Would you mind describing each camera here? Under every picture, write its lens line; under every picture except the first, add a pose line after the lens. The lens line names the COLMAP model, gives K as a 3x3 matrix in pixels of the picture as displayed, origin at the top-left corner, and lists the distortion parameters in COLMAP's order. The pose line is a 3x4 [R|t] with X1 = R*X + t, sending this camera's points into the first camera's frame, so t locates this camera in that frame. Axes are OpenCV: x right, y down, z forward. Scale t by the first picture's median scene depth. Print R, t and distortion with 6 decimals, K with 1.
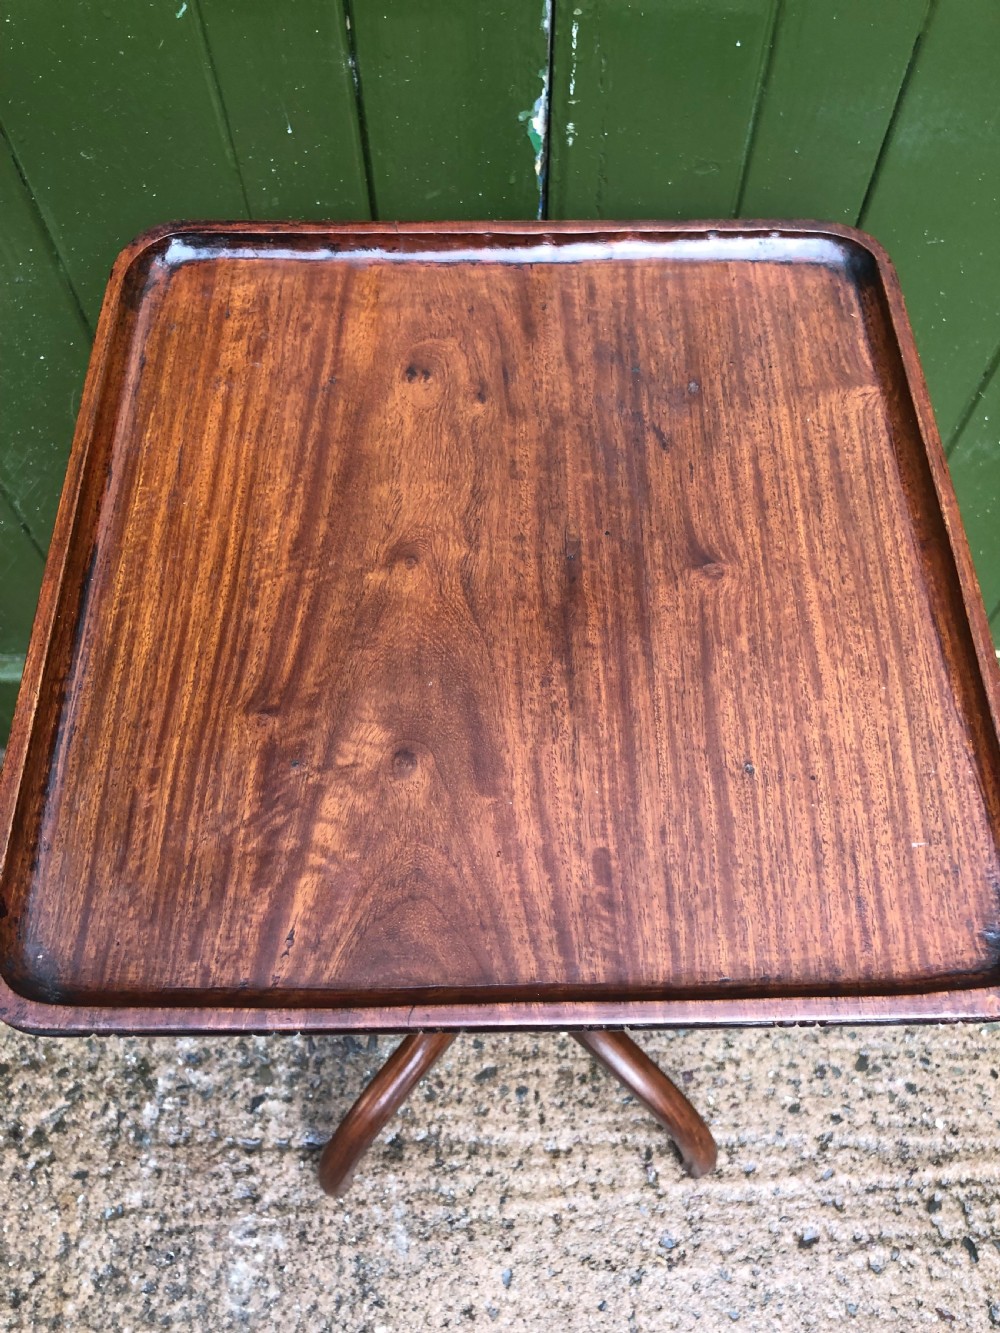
lens RADIAL K [[1106.2, 0, 497.7], [0, 1106.2, 671.4], [0, 0, 1]] dist [-0.010944, 0.040289]
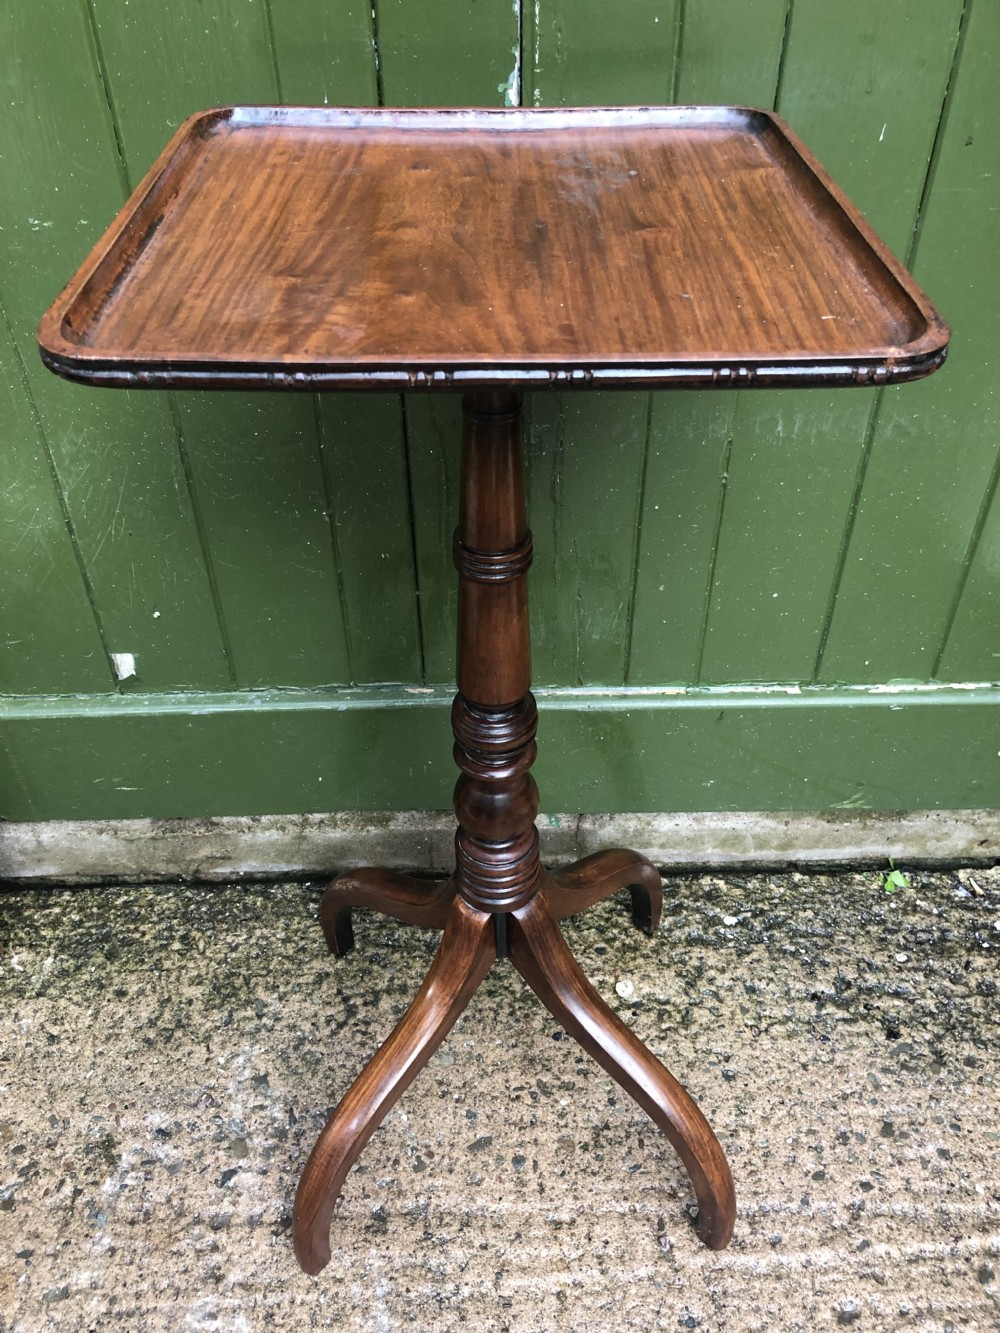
lens RADIAL K [[1106.2, 0, 494.8], [0, 1106.2, 680.3], [0, 0, 1]] dist [-0.010944, 0.040289]
pose [[0.999969, -0.007761, 0.000901, 0.004458], [0.007572, 0.934234, -0.356580, 0.353903], [0.001926, 0.356576, 0.934264, 0.002983]]
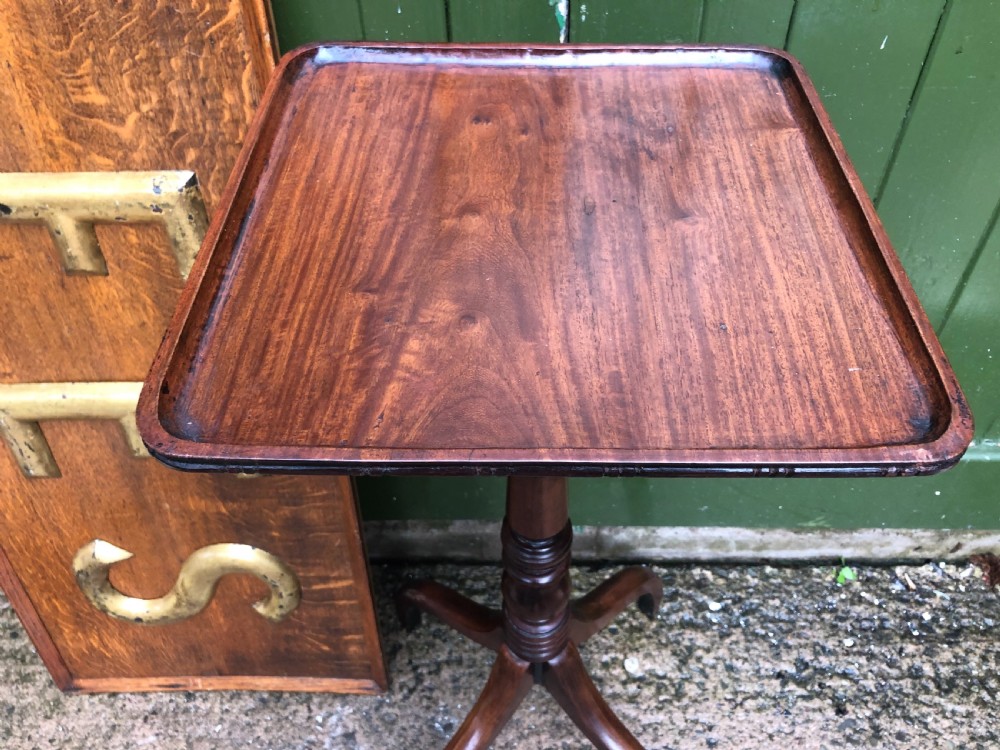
lens RADIAL K [[829.9, 0, 515.0], [0, 829.9, 358.3], [0, 0, 1]] dist [-0.010944, 0.040289]
pose [[0.999866, 0.008036, -0.014237, -0.004679], [-0.011490, 0.964919, -0.262297, 0.151607], [0.011630, 0.262426, 0.964882, 0.011209]]
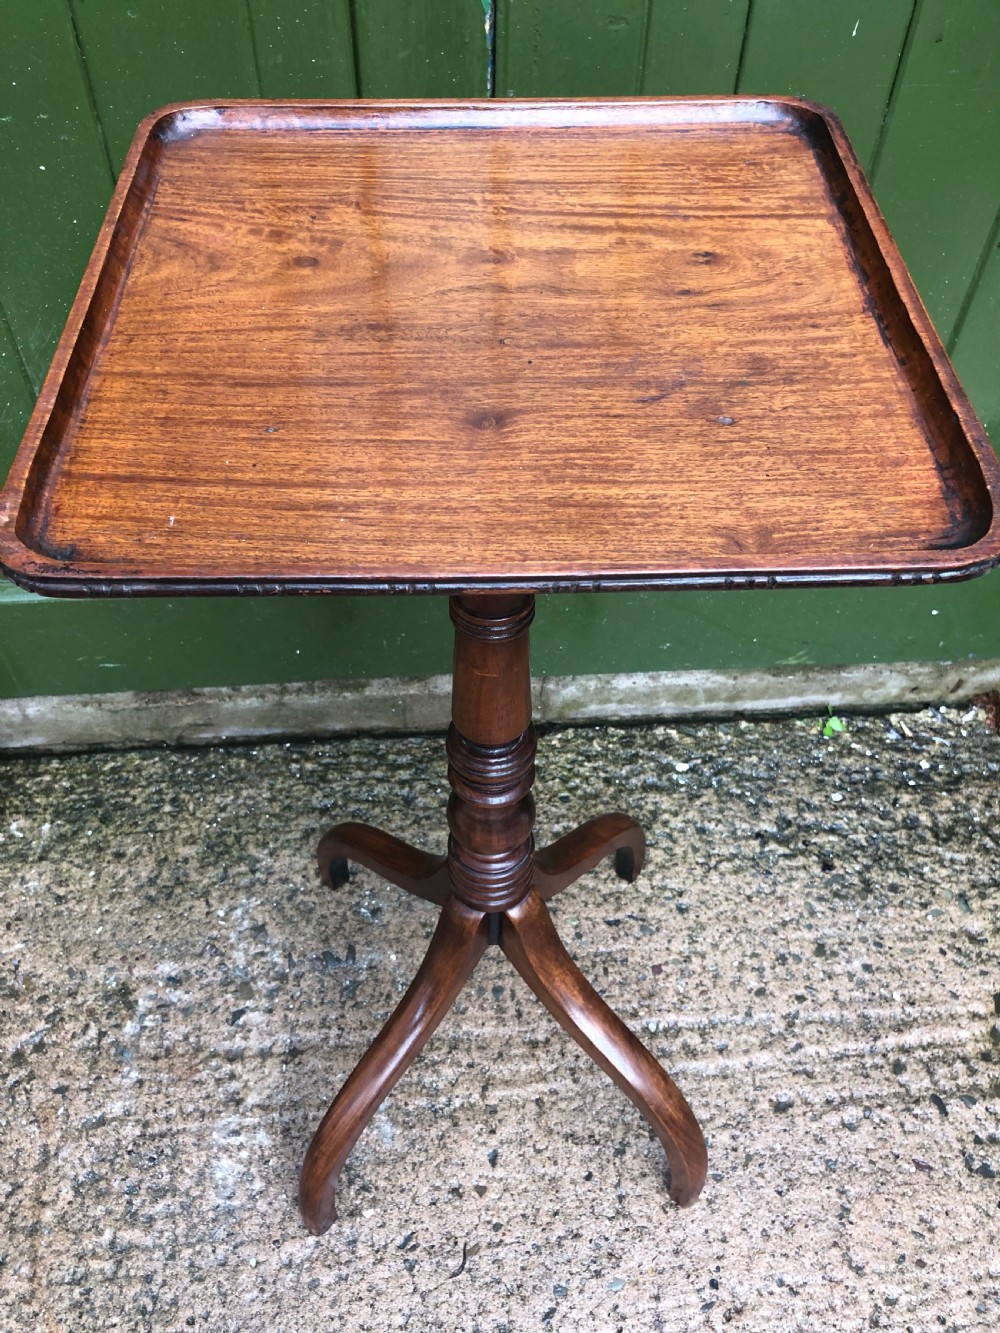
lens RADIAL K [[1106.2, 0, 493.0], [0, 1106.2, 678.8], [0, 0, 1]] dist [-0.010944, 0.040289]
pose [[0.997865, -0.035706, 0.054685, -0.030234], [0.045266, 0.981697, -0.184990, 0.301533], [-0.047078, 0.187071, 0.981218, -0.067633]]
